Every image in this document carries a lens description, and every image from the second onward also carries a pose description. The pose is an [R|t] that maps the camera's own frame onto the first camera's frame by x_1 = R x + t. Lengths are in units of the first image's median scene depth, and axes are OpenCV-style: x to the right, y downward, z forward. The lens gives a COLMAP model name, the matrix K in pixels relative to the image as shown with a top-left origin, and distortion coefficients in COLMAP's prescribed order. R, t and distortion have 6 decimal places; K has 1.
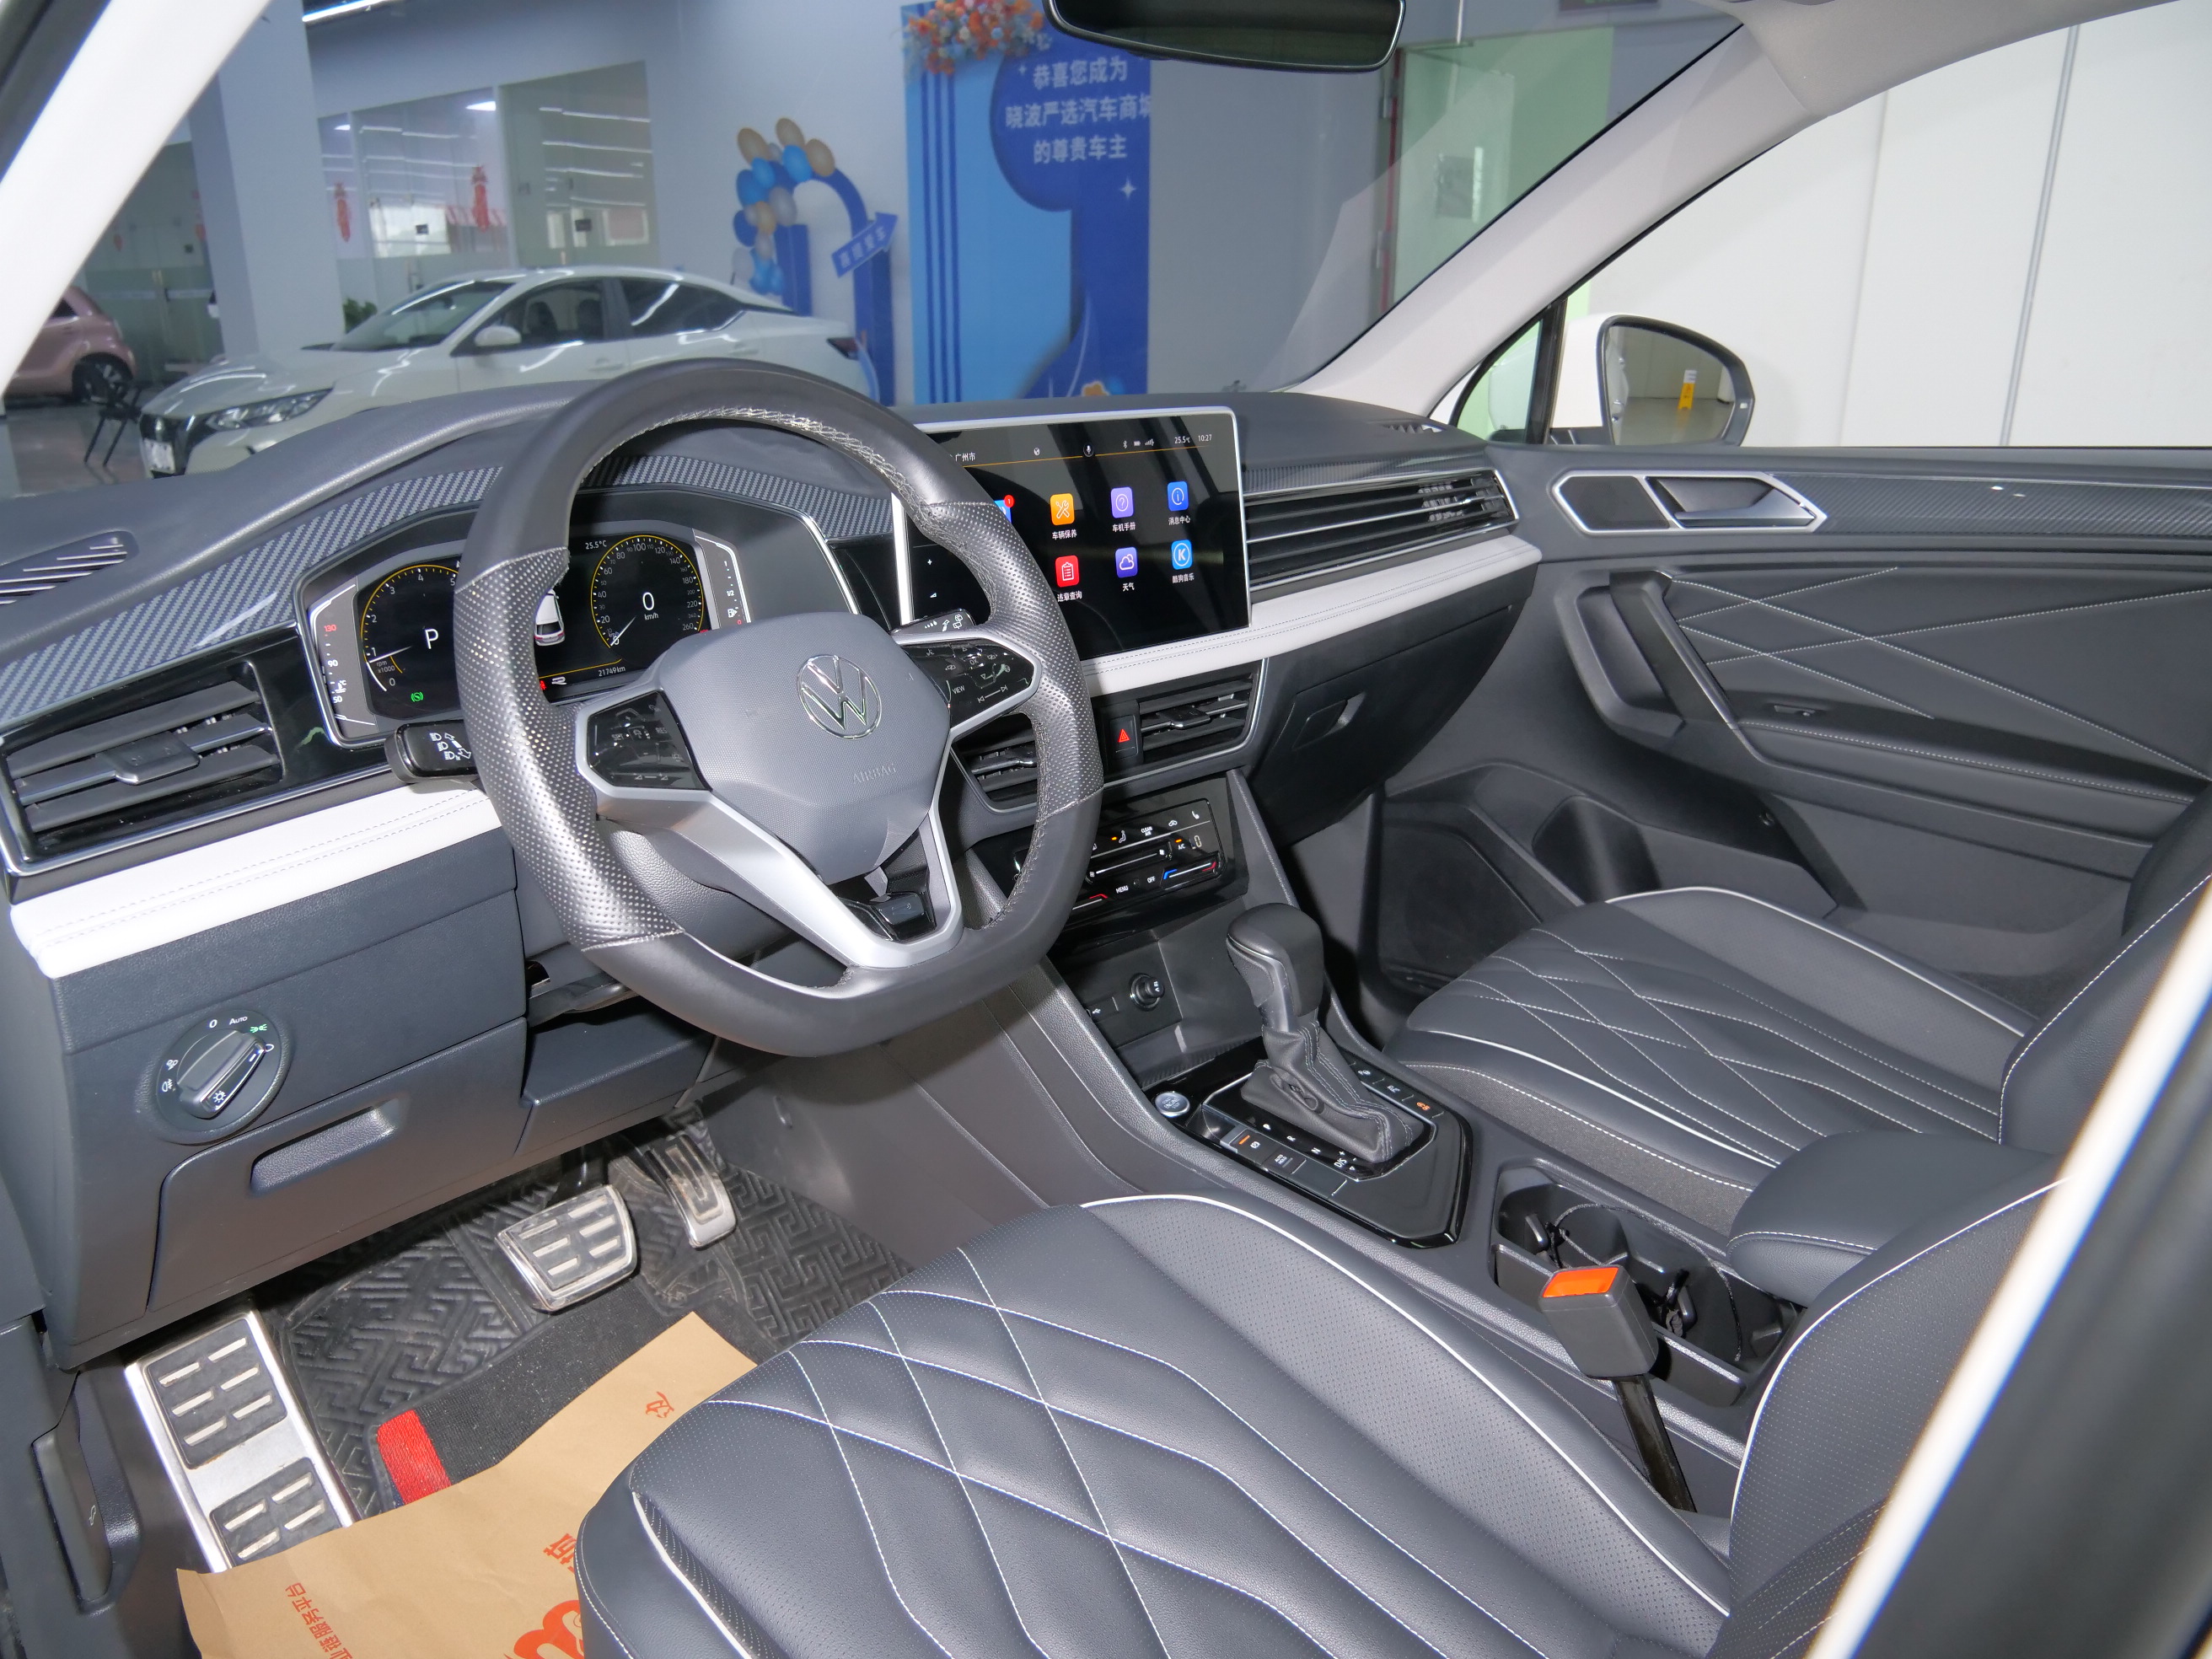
lens RADIAL K [[1601.2, 0, 1112.0], [0, 1601.2, 827.6], [0, 0, 1]] dist [-0.059774, 0.030959]
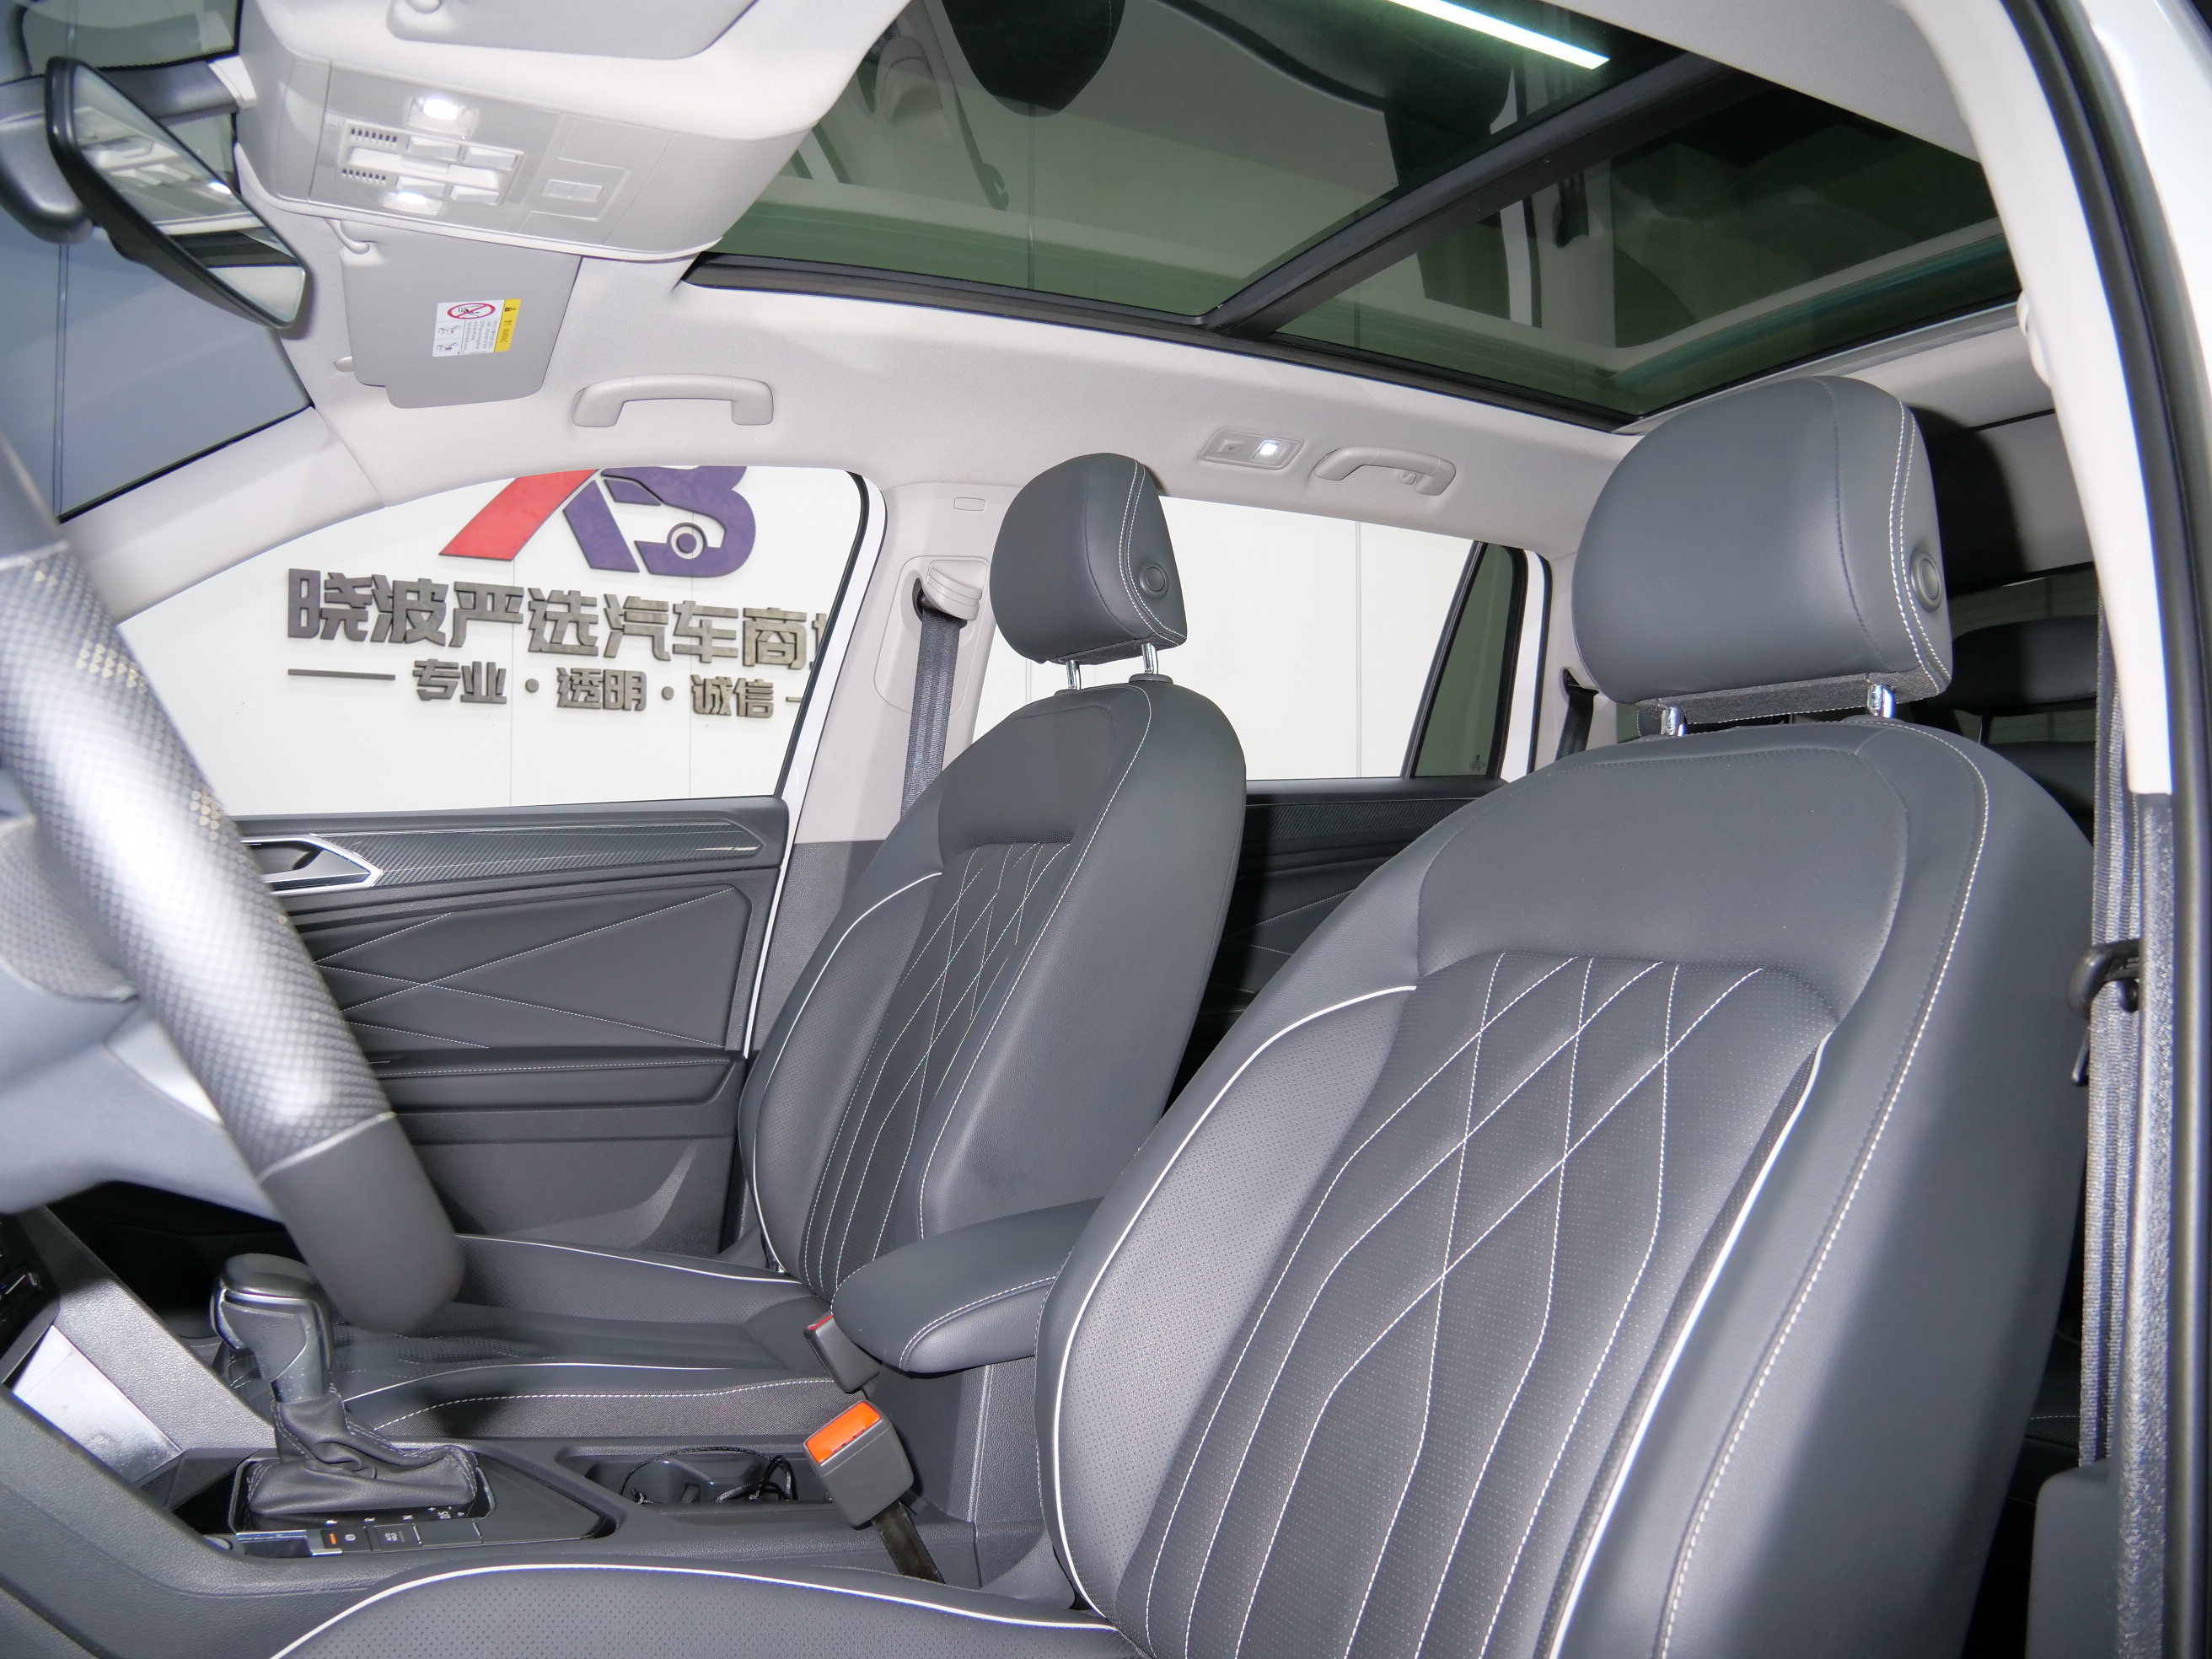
lens RADIAL K [[1601.2, 0, 1112.8], [0, 1601.2, 831.0], [0, 0, 1]] dist [-0.059774, 0.030959]
pose [[0.335787, 0.026057, 0.941577, -0.319846], [0.300195, 0.944533, -0.133195, 0.056742], [-0.892821, 0.327382, 0.309340, 0.174585]]
